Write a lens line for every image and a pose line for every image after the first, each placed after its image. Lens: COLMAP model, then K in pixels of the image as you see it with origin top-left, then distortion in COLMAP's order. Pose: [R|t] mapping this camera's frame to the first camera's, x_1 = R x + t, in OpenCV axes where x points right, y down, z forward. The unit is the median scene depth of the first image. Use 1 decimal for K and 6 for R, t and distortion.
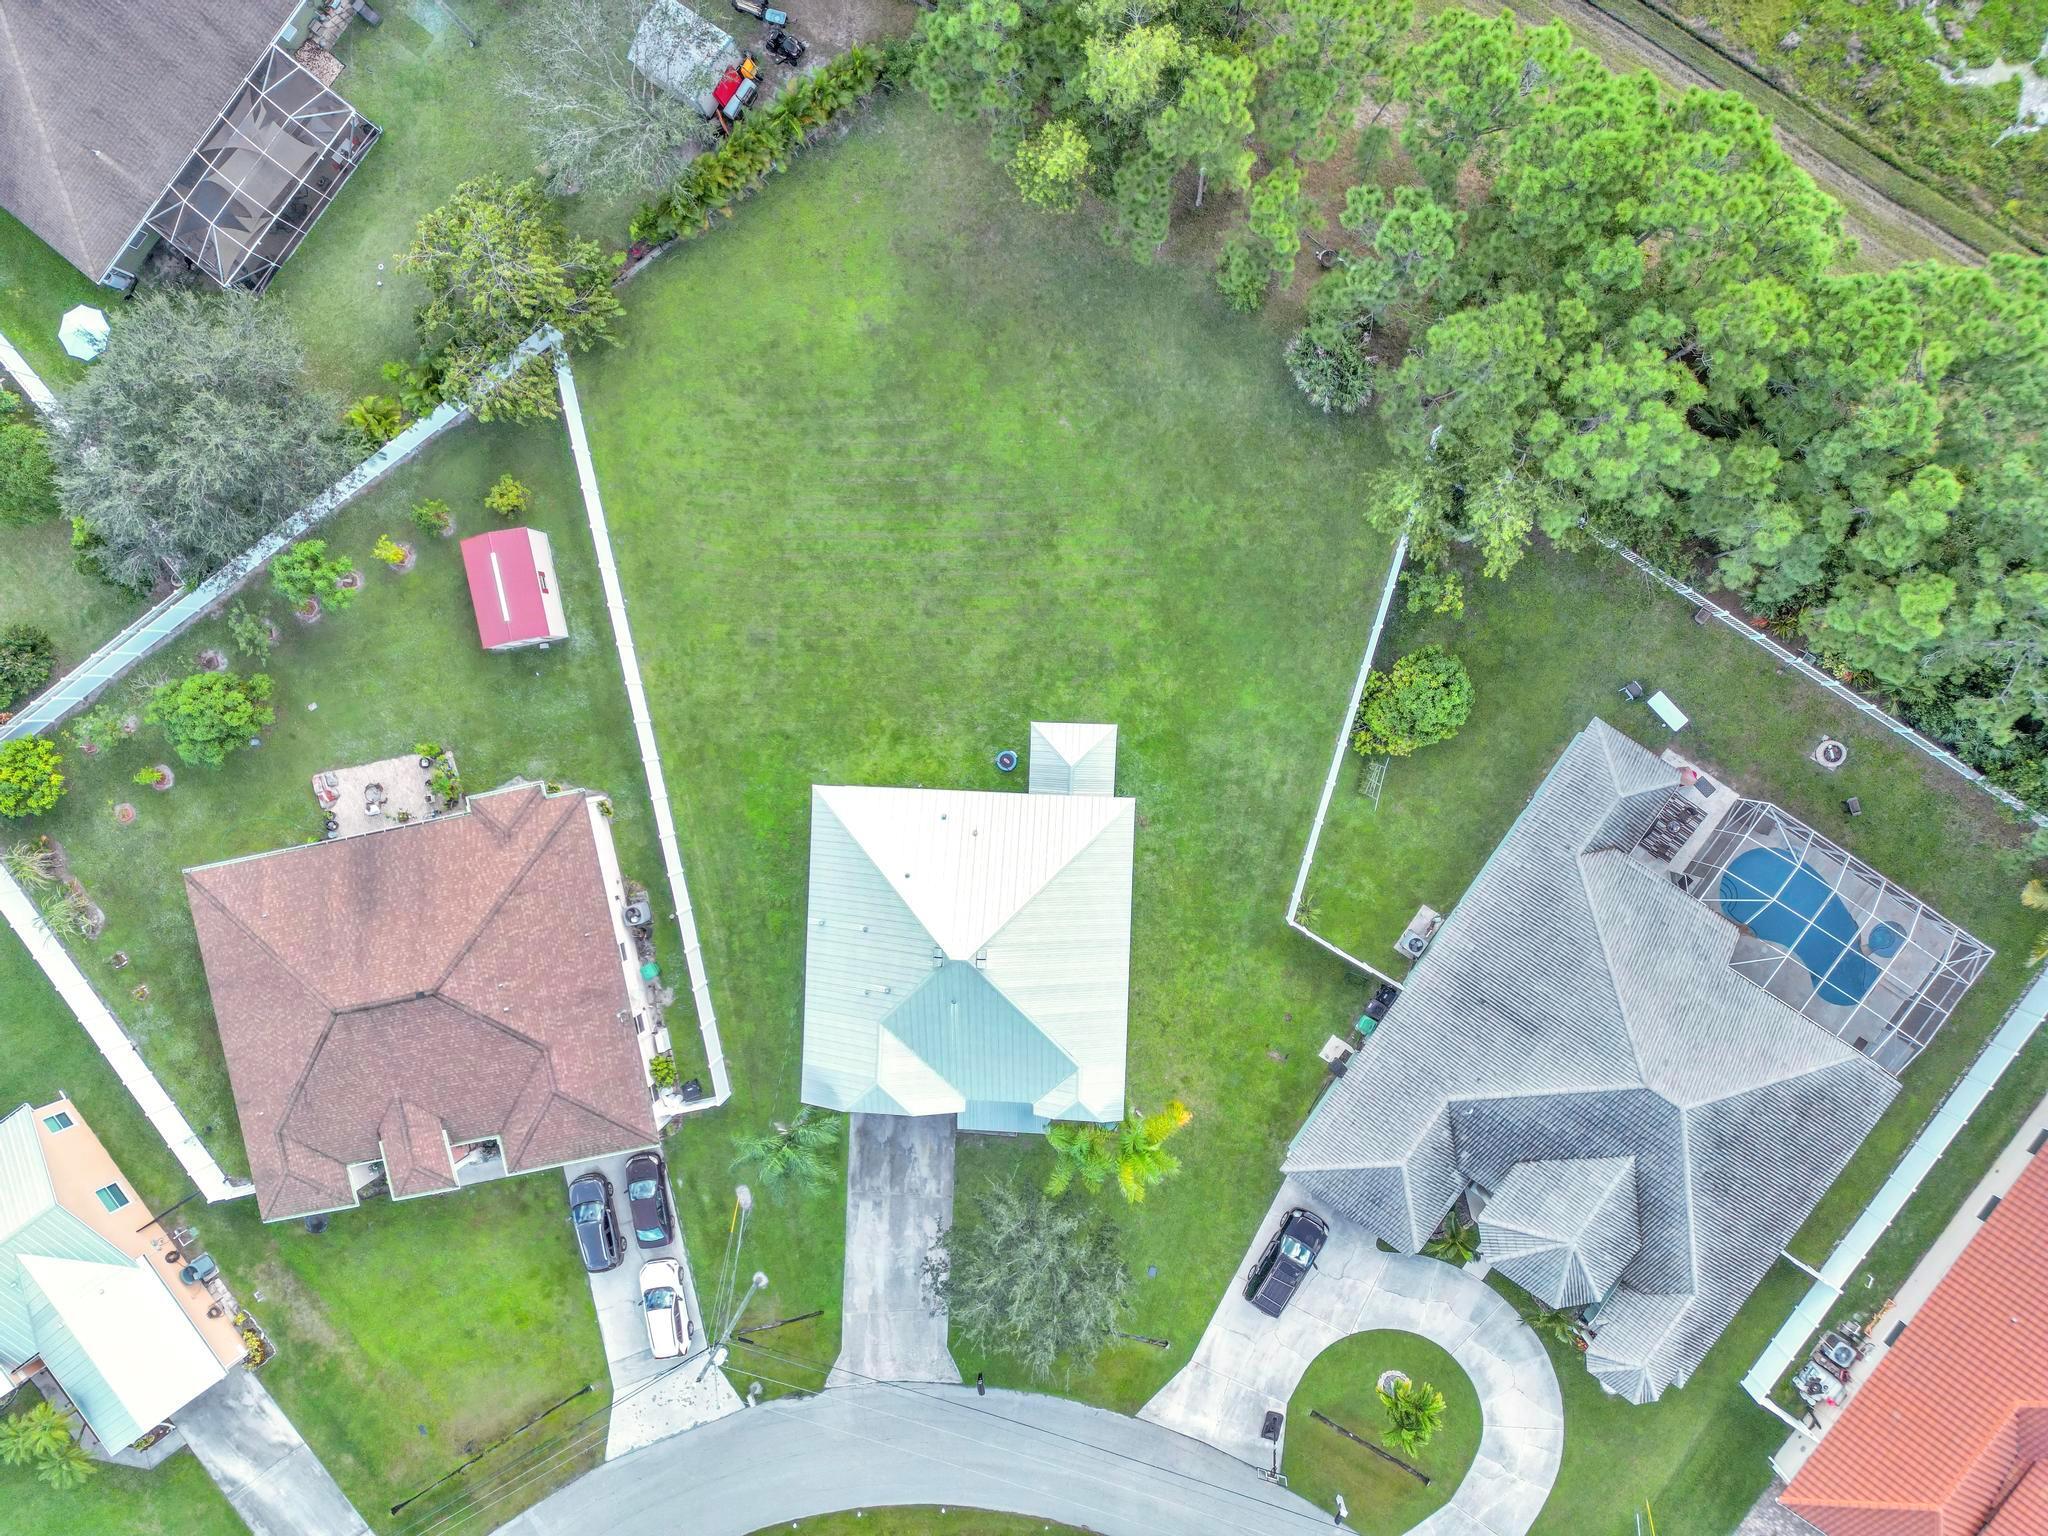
lens RADIAL K [[1466.1, 0, 1024.0], [0, 1466.1, 768.0], [0, 0, 1]] dist [0.017323, -0.006427]
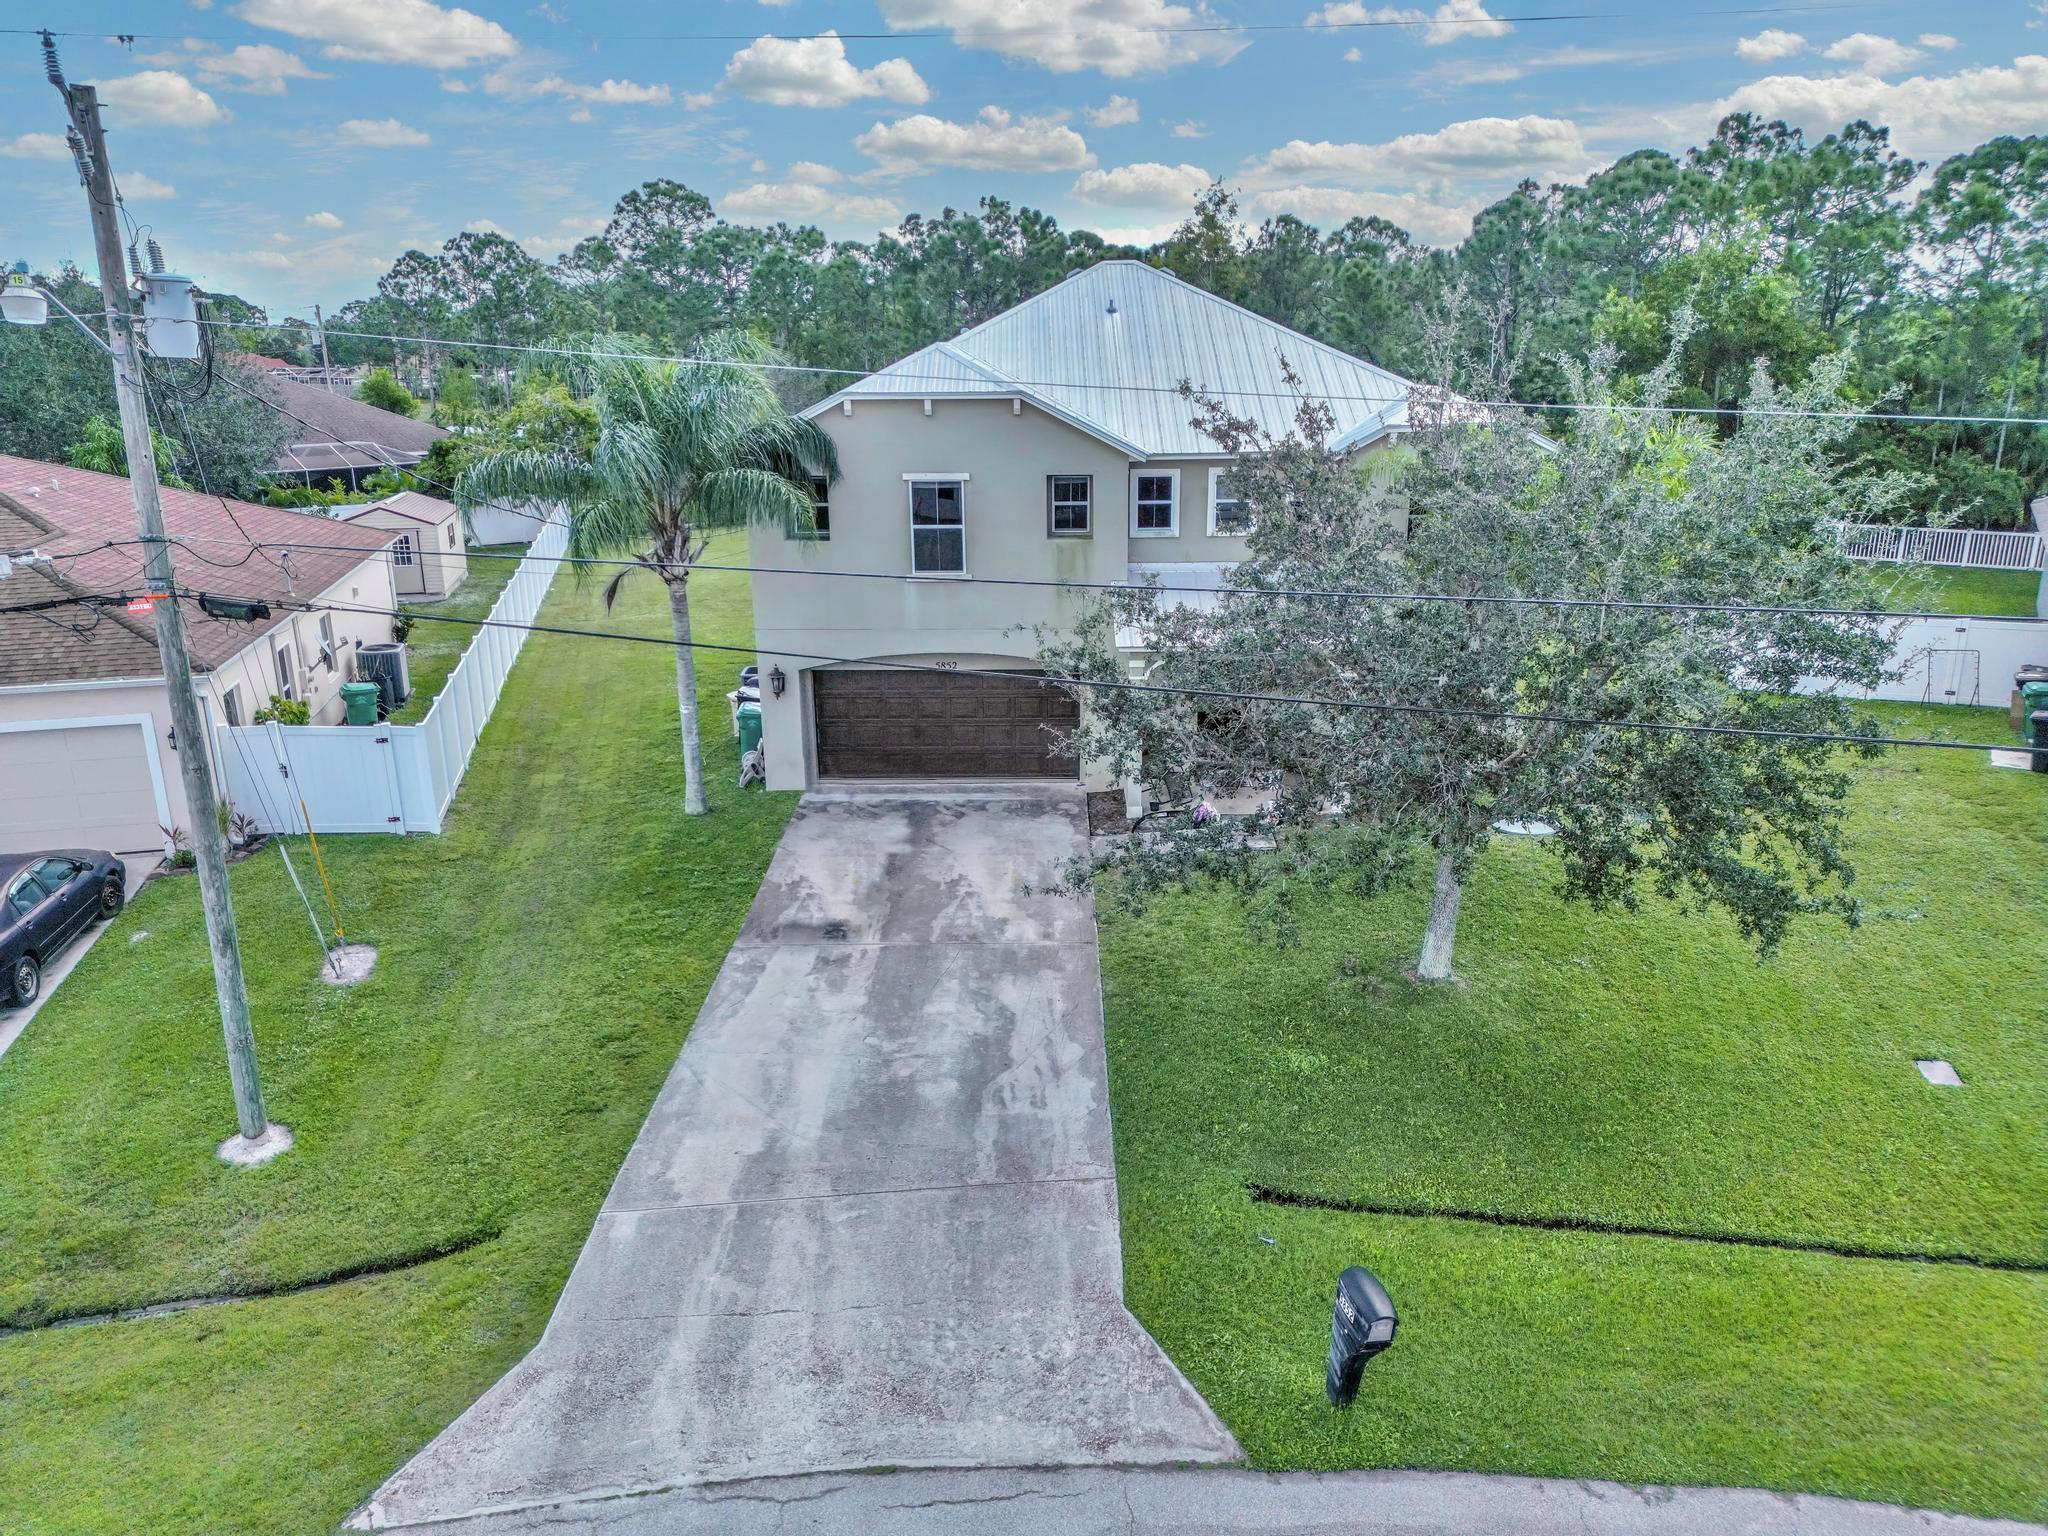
lens RADIAL K [[1466.1, 0, 1024.0], [0, 1466.1, 768.0], [0, 0, 1]] dist [0.017323, -0.006427]
pose [[0.997846, 0.047897, 0.044815, -0.077034], [0.032347, 0.235031, -0.971449, 0.558735], [-0.057063, 0.970807, 0.232975, 0.893454]]
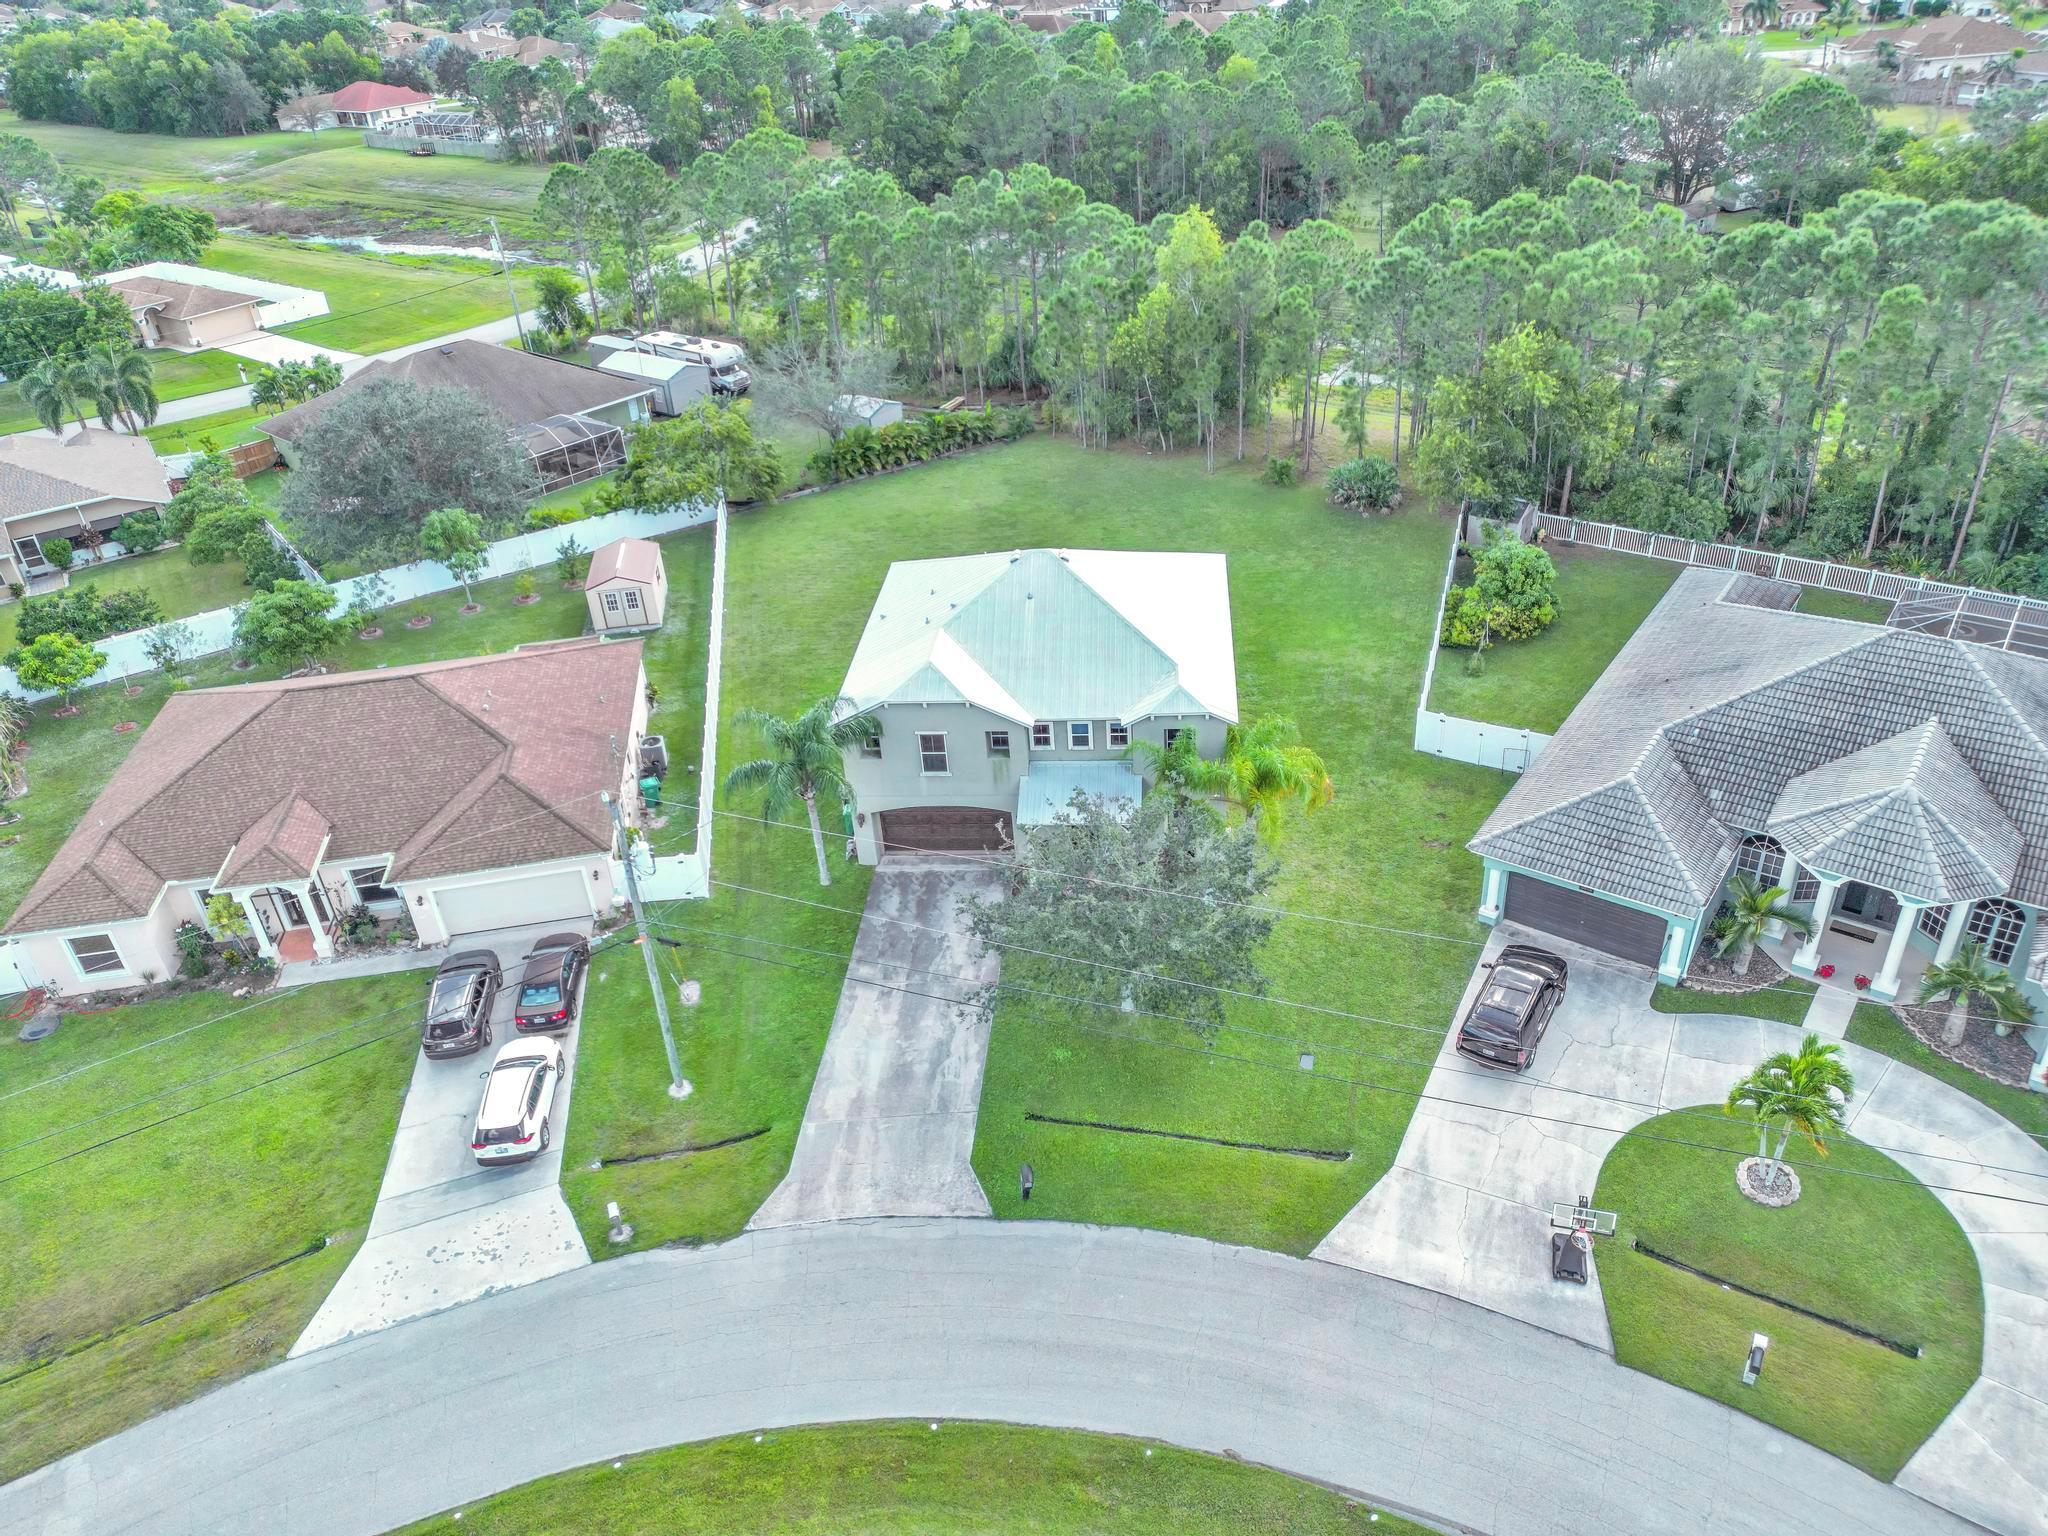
lens RADIAL K [[1466.1, 0, 1024.0], [0, 1466.1, 768.0], [0, 0, 1]] dist [0.017323, -0.006427]
pose [[0.998877, 0.029268, -0.037252, -0.013895], [-0.046763, 0.483256, -0.874229, 0.828486], [-0.007584, 0.874990, 0.484082, 0.581102]]
